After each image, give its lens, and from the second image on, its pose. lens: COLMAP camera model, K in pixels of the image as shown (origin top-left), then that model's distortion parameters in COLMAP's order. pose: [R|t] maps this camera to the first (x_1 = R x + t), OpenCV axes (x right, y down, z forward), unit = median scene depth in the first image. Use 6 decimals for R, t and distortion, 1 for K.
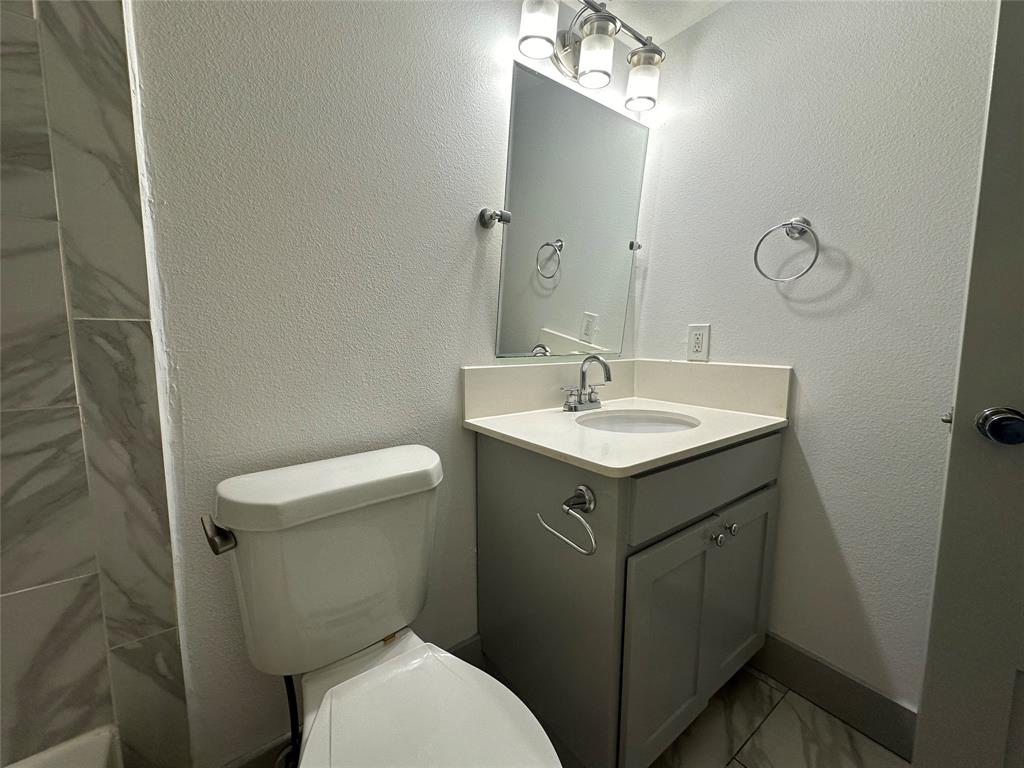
lens RADIAL K [[411.1, 0, 512.4], [0, 411.1, 387.6], [0, 0, 1]] dist [-0.003077, -0.000521]
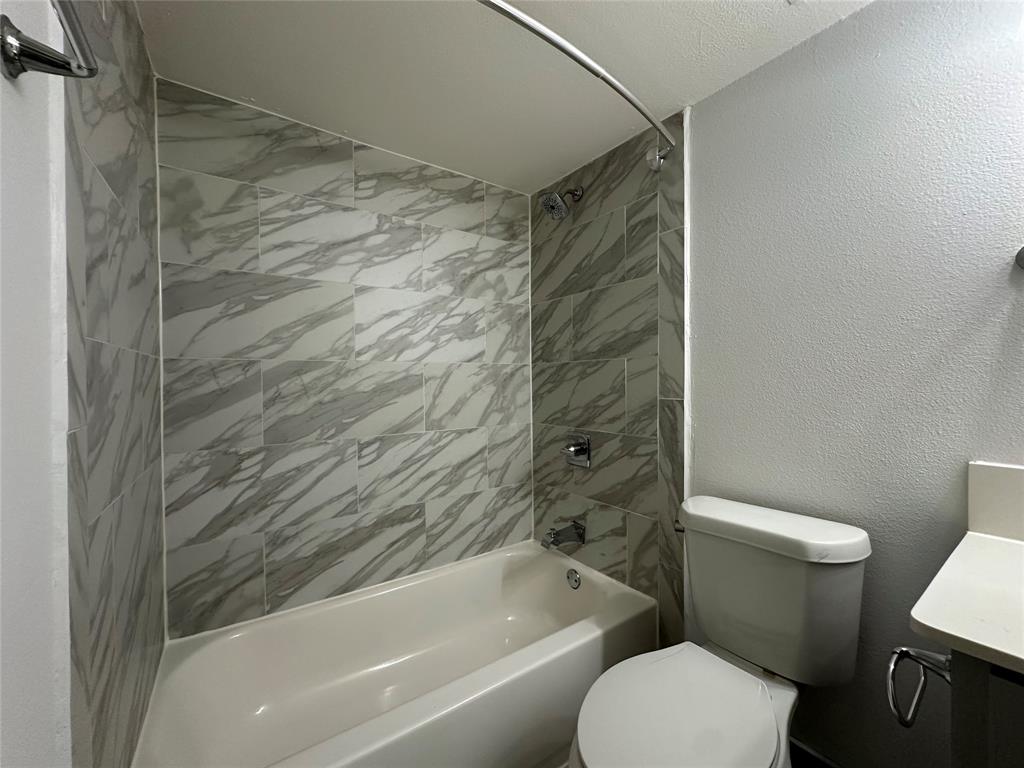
lens RADIAL K [[411.1, 0, 514.5], [0, 411.1, 383.4], [0, 0, 1]] dist [-0.003077, -0.000521]
pose [[-0.021869, 0.005981, -0.999743, 1.066901], [-0.108372, 0.994076, 0.008318, -0.172788], [0.993870, 0.108526, -0.021092, 0.253345]]
